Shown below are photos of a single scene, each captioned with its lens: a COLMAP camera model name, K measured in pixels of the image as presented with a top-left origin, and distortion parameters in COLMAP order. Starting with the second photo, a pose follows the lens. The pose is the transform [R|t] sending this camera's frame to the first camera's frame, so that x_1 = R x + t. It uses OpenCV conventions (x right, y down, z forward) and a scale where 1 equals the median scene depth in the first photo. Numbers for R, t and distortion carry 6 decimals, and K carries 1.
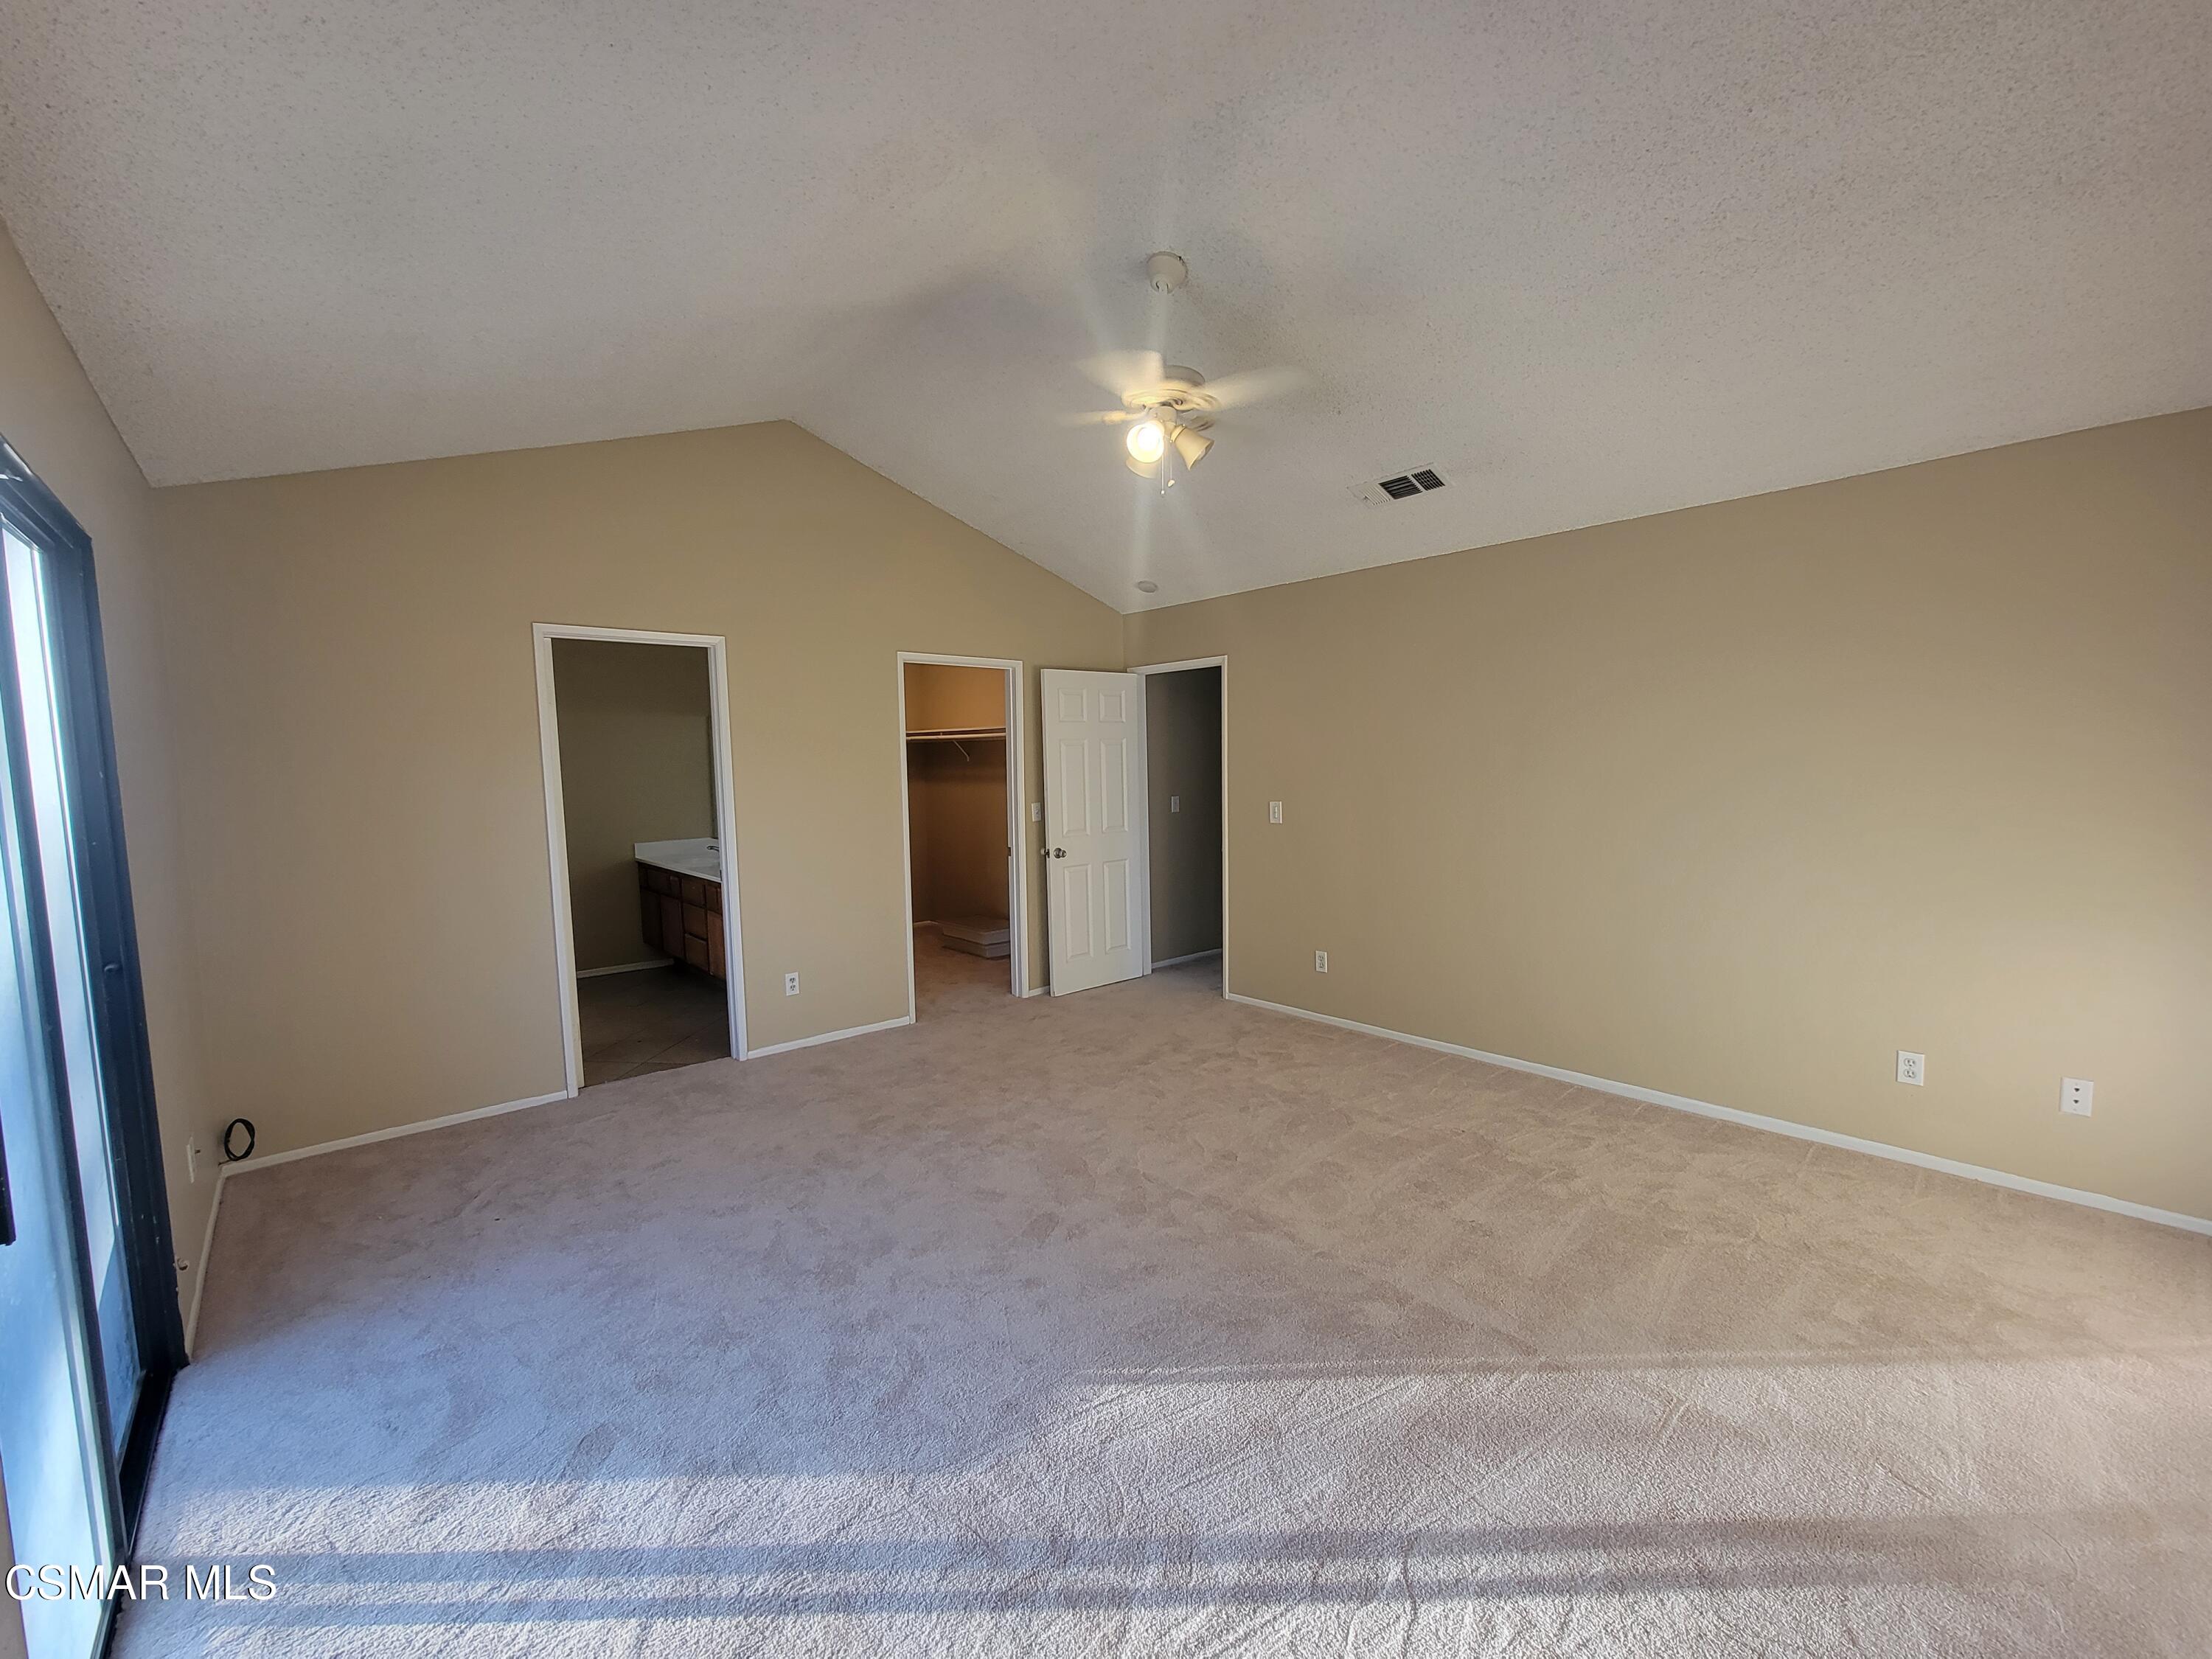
lens RADIAL K [[901.8, 0, 1092.5], [0, 901.8, 835.9], [0, 0, 1]] dist [-0.002531, -0.002583]
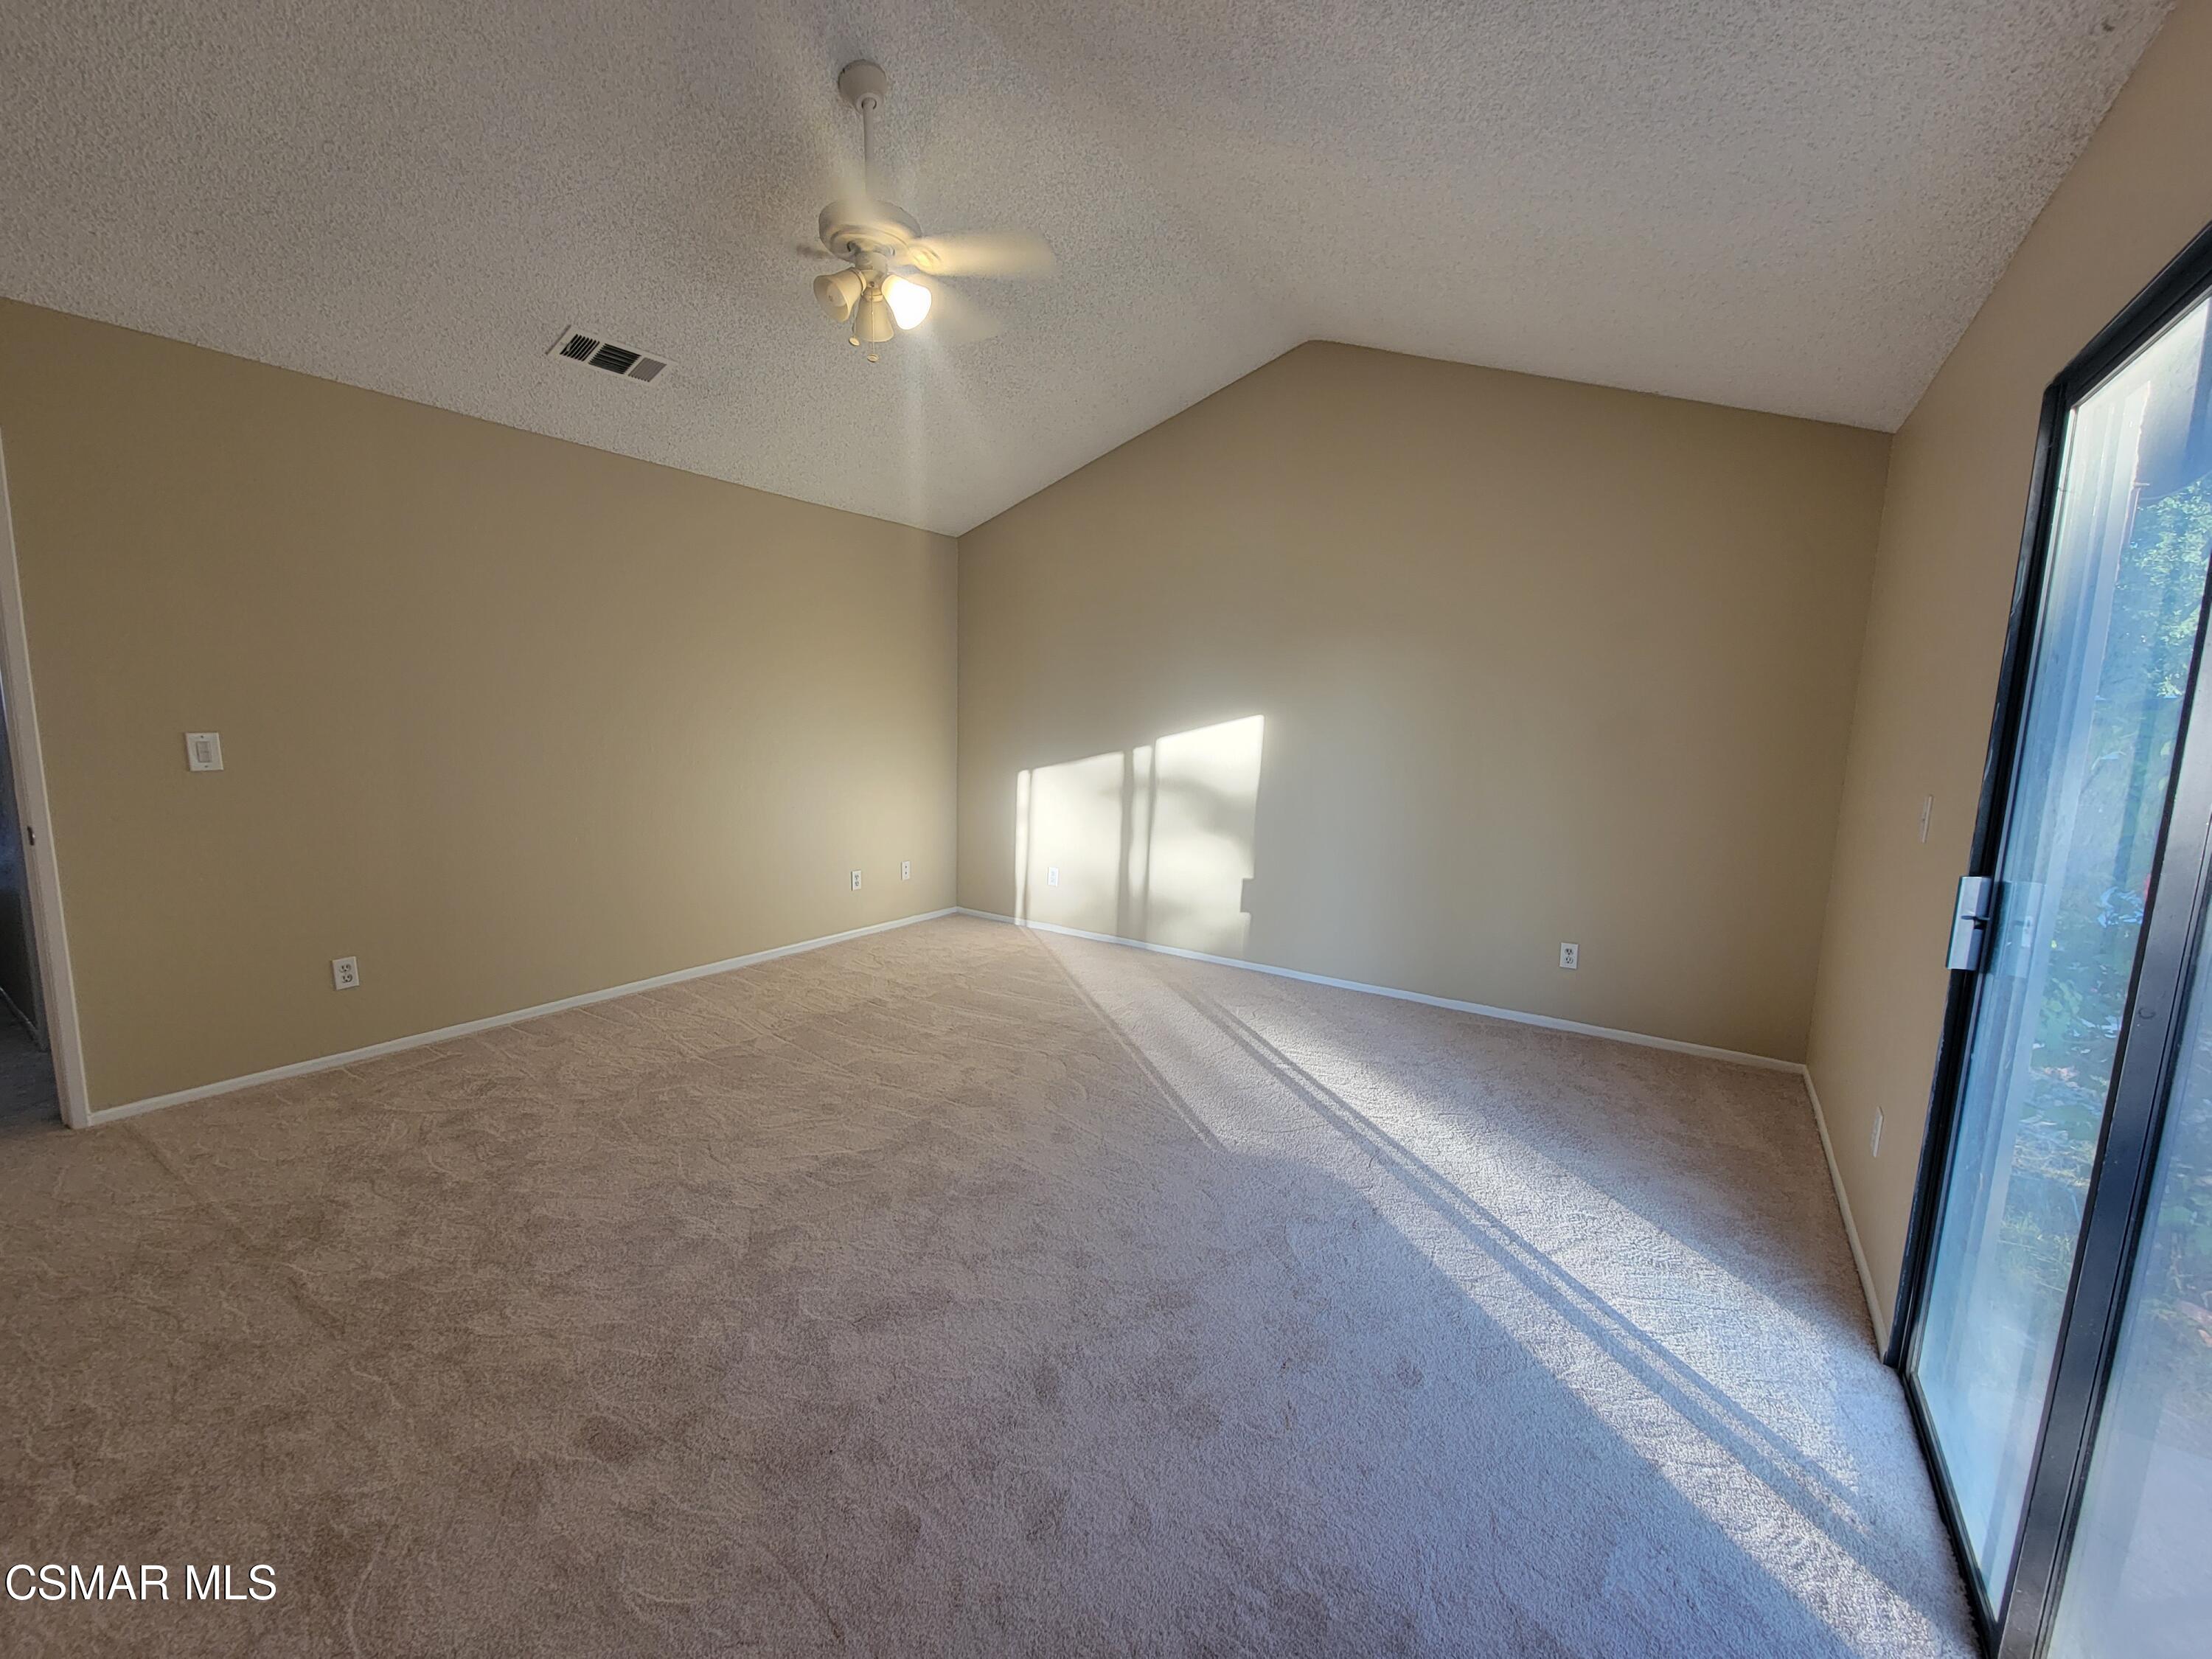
lens RADIAL K [[900.9, 0, 1092.9], [0, 900.9, 835.3], [0, 0, 1]] dist [-0.002693, -0.001506]
pose [[-0.253127, -0.124215, 0.959426, -0.825962], [0.056276, 0.988153, 0.142782, -0.039238], [-0.965795, 0.090135, -0.243137, 1.011050]]
